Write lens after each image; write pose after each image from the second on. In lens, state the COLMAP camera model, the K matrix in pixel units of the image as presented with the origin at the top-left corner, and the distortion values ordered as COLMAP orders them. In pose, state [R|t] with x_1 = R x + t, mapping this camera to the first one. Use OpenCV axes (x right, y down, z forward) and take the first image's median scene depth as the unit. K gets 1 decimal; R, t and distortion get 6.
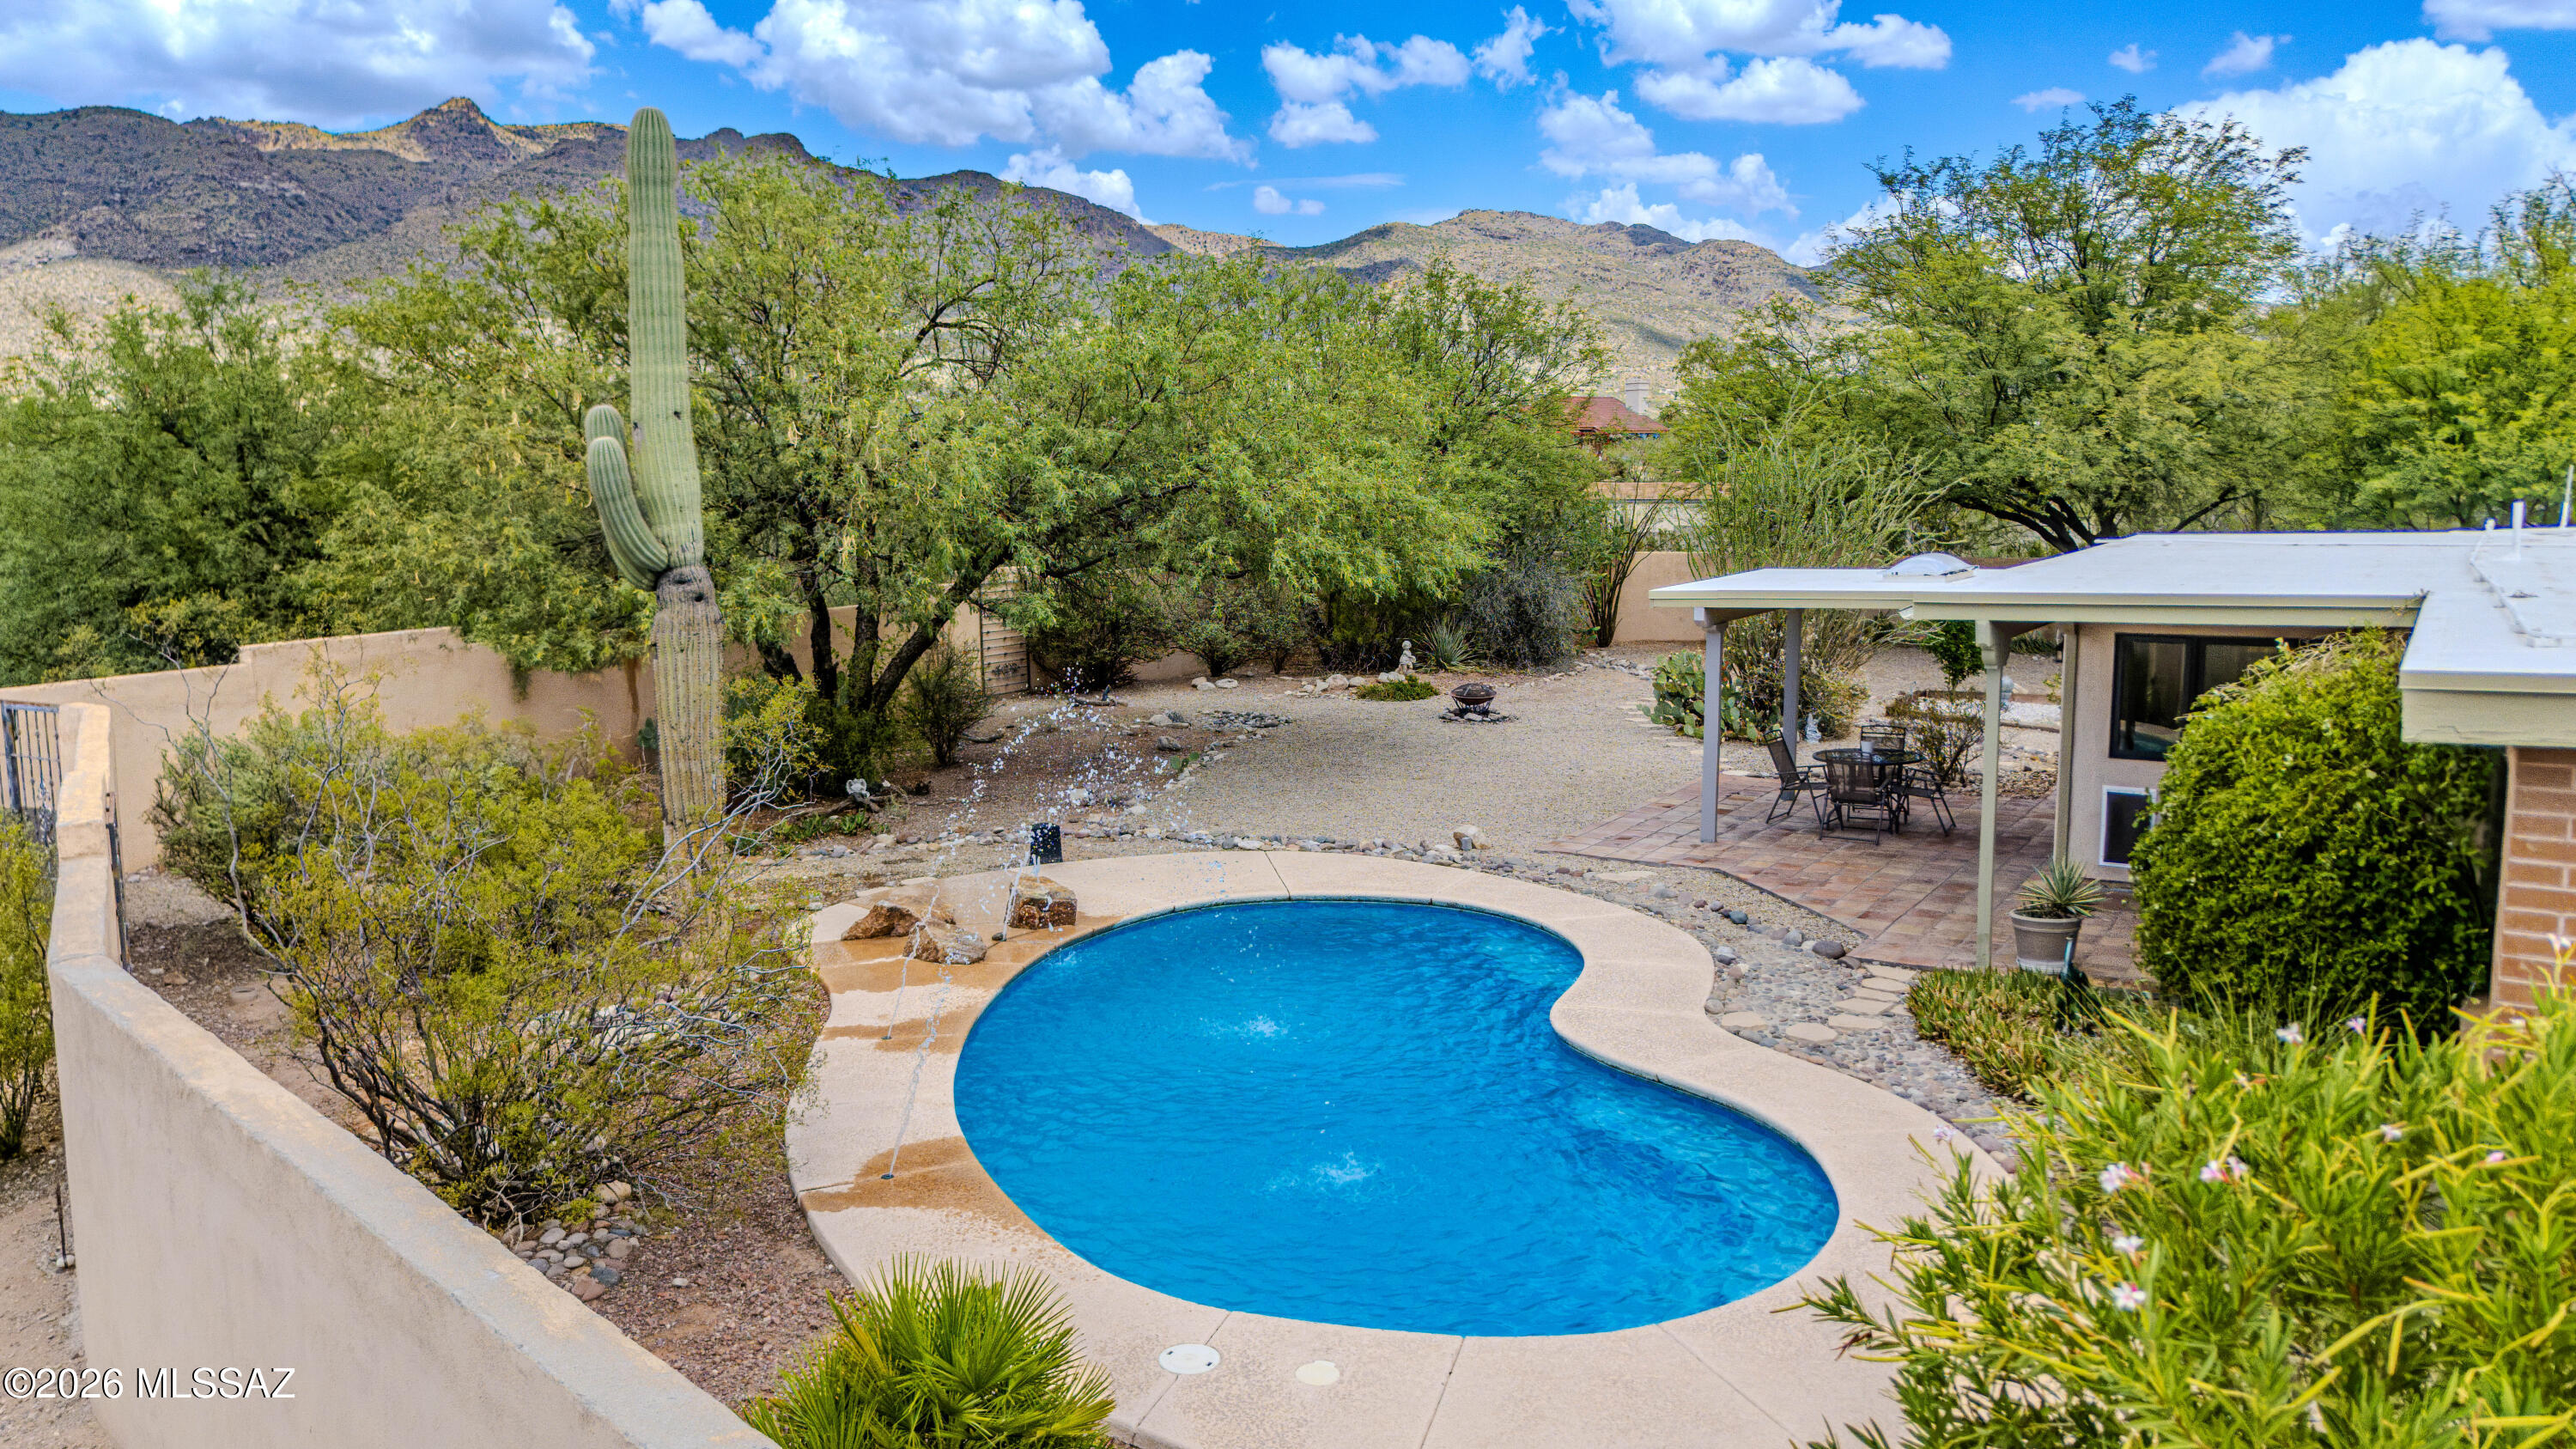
lens RADIAL K [[1882.5, 0, 1288.0], [0, 1882.5, 724.5], [0, 0, 1]] dist [0.086352, -0.106984]
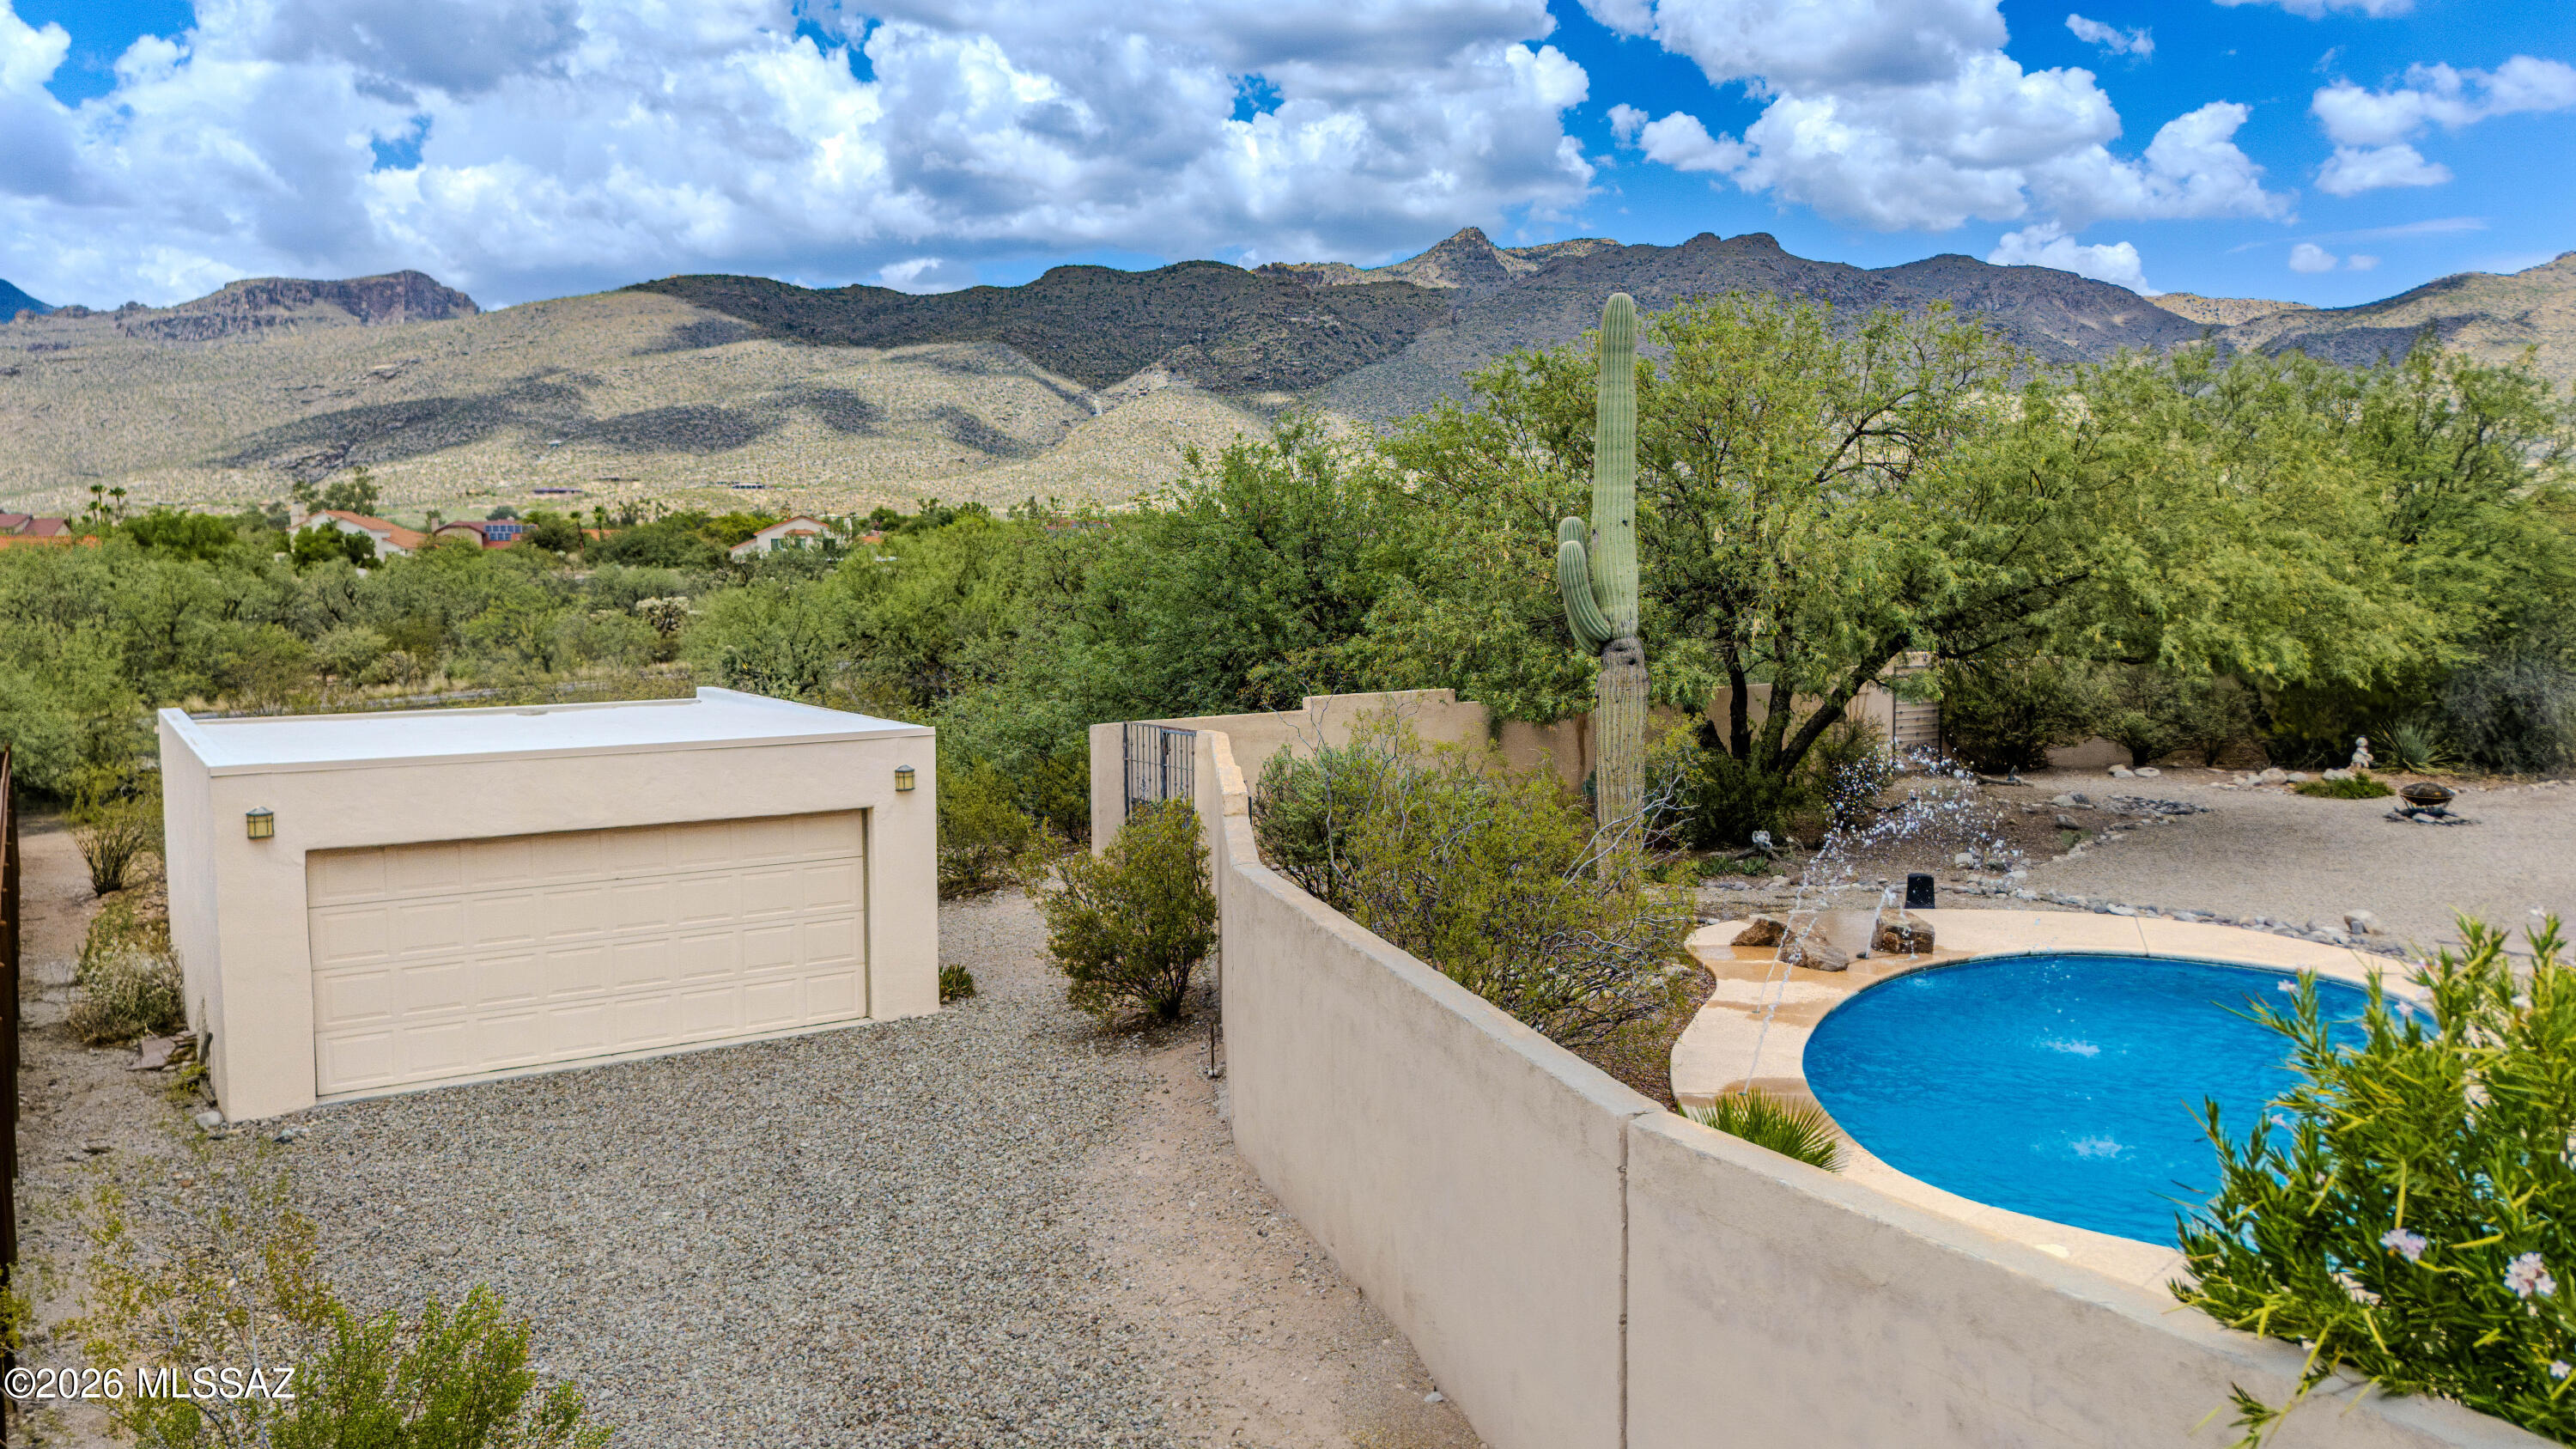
lens RADIAL K [[1882.5, 0, 1288.0], [0, 1882.5, 724.5], [0, 0, 1]] dist [0.086352, -0.106984]
pose [[0.881293, 0.040318, -0.470847, 0.061864], [-0.062940, 0.997492, -0.032392, 0.021822], [0.468360, 0.058182, 0.881620, -0.164696]]
